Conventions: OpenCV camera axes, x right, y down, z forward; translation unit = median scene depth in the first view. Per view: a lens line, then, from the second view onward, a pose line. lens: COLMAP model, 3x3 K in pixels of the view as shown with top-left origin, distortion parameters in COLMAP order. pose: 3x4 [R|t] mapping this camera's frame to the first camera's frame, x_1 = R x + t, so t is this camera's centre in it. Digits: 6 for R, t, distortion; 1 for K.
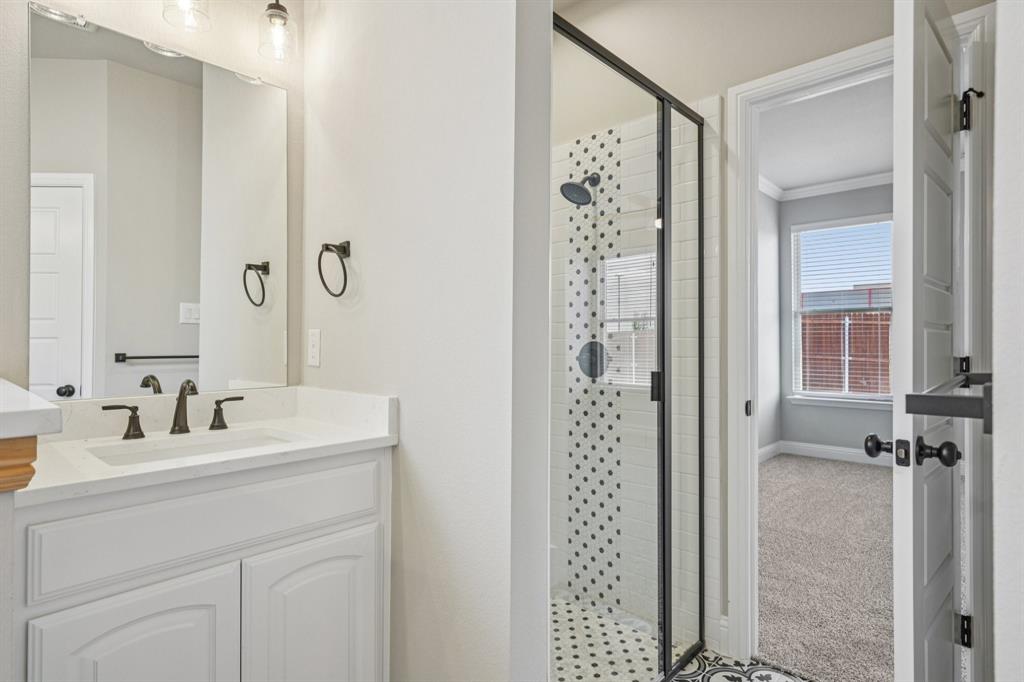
lens RADIAL K [[542.3, 0, 512.0], [0, 542.3, 341.0], [0, 0, 1]] dist [0.003915, 0.000933]
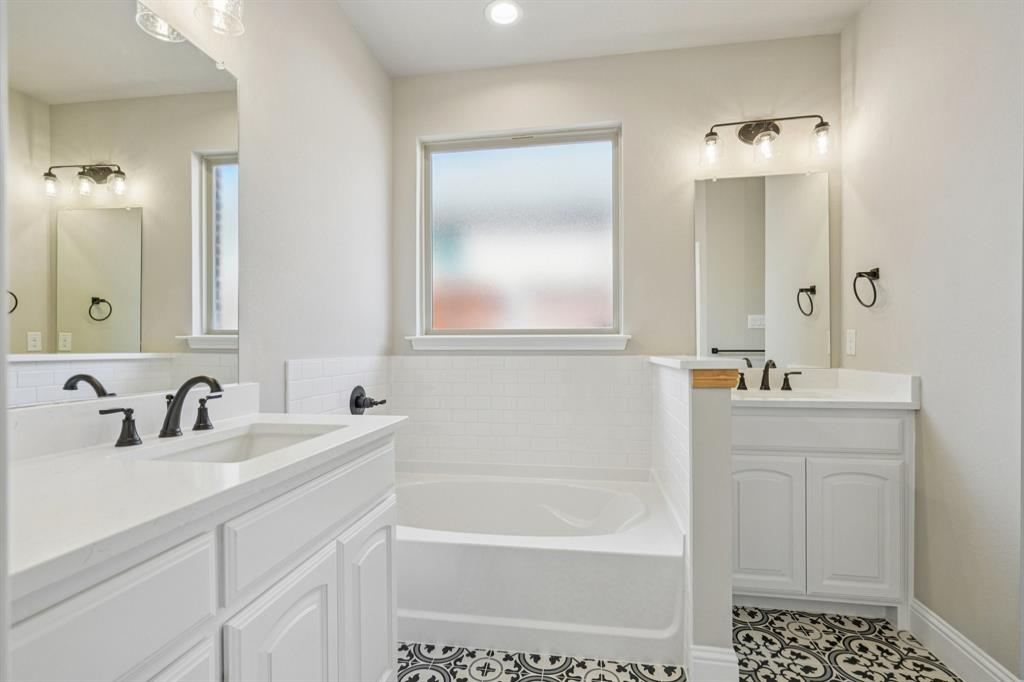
lens RADIAL K [[476.8, 0, 512.0], [0, 476.8, 341.0], [0, 0, 1]] dist [-0.000009, 0.000221]
pose [[0.567514, -0.008358, -0.823321, 0.200861], [0.003541, 0.999964, -0.007710, 0.017482], [0.823356, 0.001460, 0.567523, -0.552336]]
